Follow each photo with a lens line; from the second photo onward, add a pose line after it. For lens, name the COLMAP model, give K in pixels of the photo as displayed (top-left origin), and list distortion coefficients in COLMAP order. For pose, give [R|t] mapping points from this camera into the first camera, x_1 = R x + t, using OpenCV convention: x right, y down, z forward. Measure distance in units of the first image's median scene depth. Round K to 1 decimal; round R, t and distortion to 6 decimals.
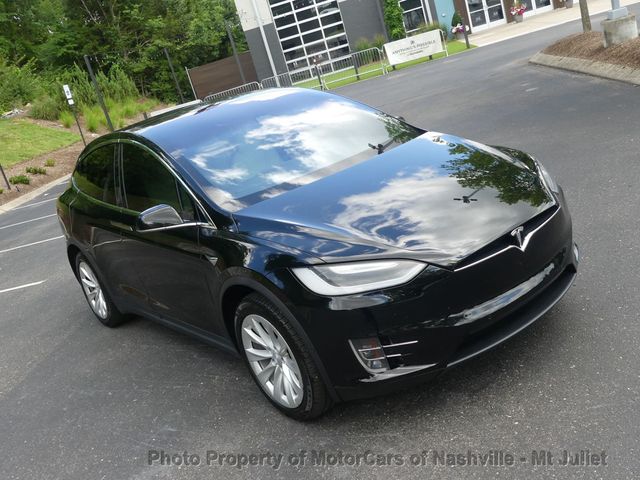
lens RADIAL K [[650.3, 0, 319.3], [0, 650.3, 240.6], [0, 0, 1]] dist [0.006491, 0.000000]
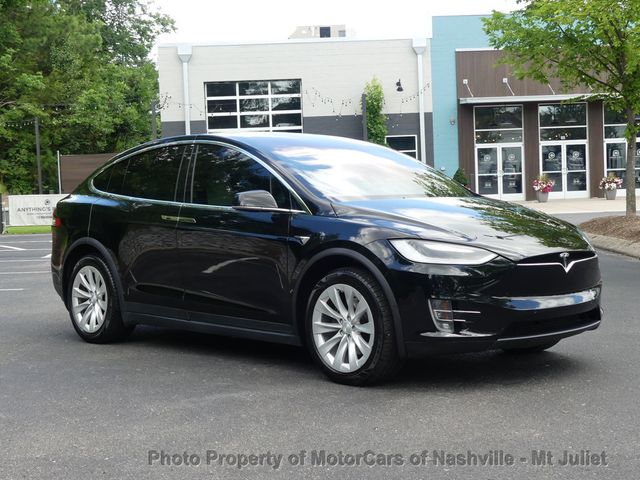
lens RADIAL K [[1072.8, 0, 318.1], [0, 1072.8, 216.2], [0, 0, 1]] dist [-0.009745, 0.000000]
pose [[0.967744, 0.235196, 0.090298, -0.042202], [-0.202370, 0.939190, -0.277433, 0.067511], [-0.150058, 0.250211, 0.956492, -0.109075]]
